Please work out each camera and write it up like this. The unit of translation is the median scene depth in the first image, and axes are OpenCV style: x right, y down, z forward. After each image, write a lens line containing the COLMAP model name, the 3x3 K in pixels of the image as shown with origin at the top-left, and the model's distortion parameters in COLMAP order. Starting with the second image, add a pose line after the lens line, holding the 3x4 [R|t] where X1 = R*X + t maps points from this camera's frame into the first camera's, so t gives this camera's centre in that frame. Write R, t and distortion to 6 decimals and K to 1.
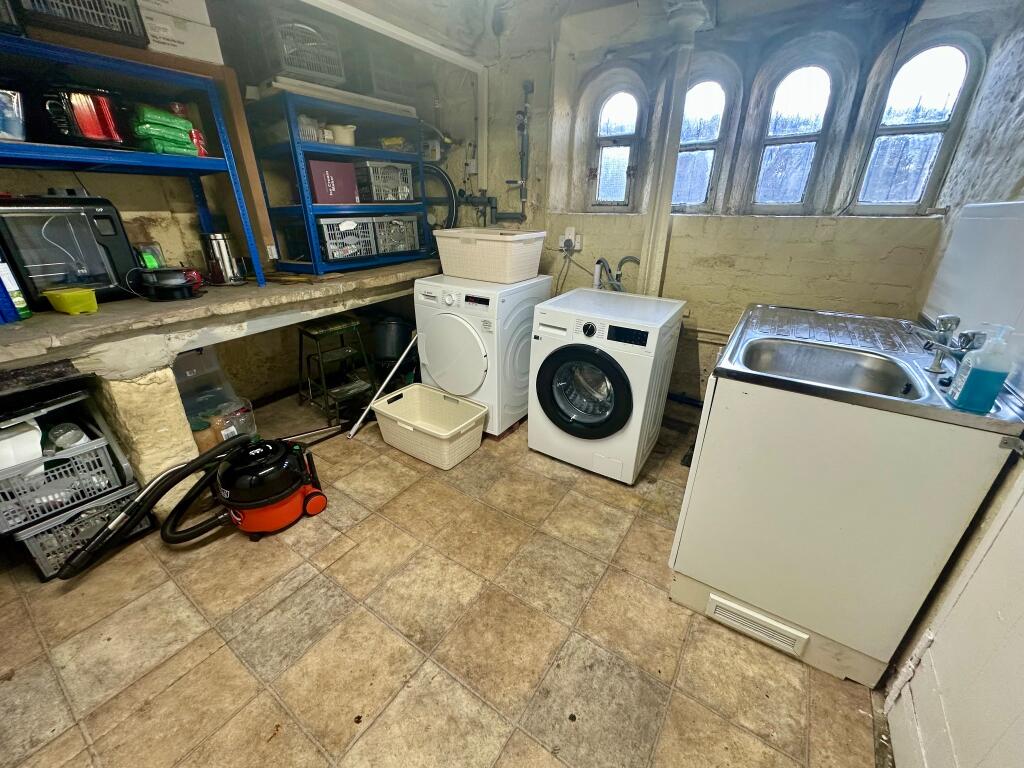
lens RADIAL K [[407.4, 0, 509.8], [0, 407.4, 382.1], [0, 0, 1]] dist [-0.001271, 0.000114]
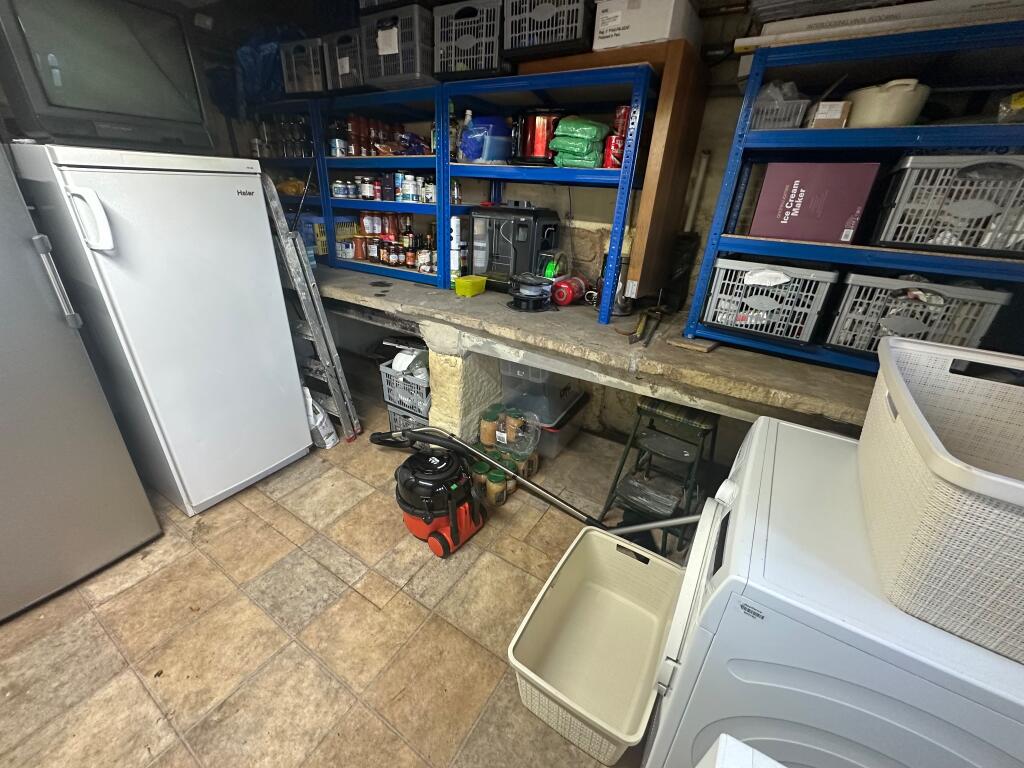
lens RADIAL K [[407.4, 0, 512.2], [0, 407.4, 382.5], [0, 0, 1]] dist [-0.001271, 0.000114]
pose [[0.027926, 0.429993, -0.902400, 0.226482], [-0.443632, 0.814309, 0.374289, -0.477491], [0.895774, 0.389881, 0.213499, 0.929430]]
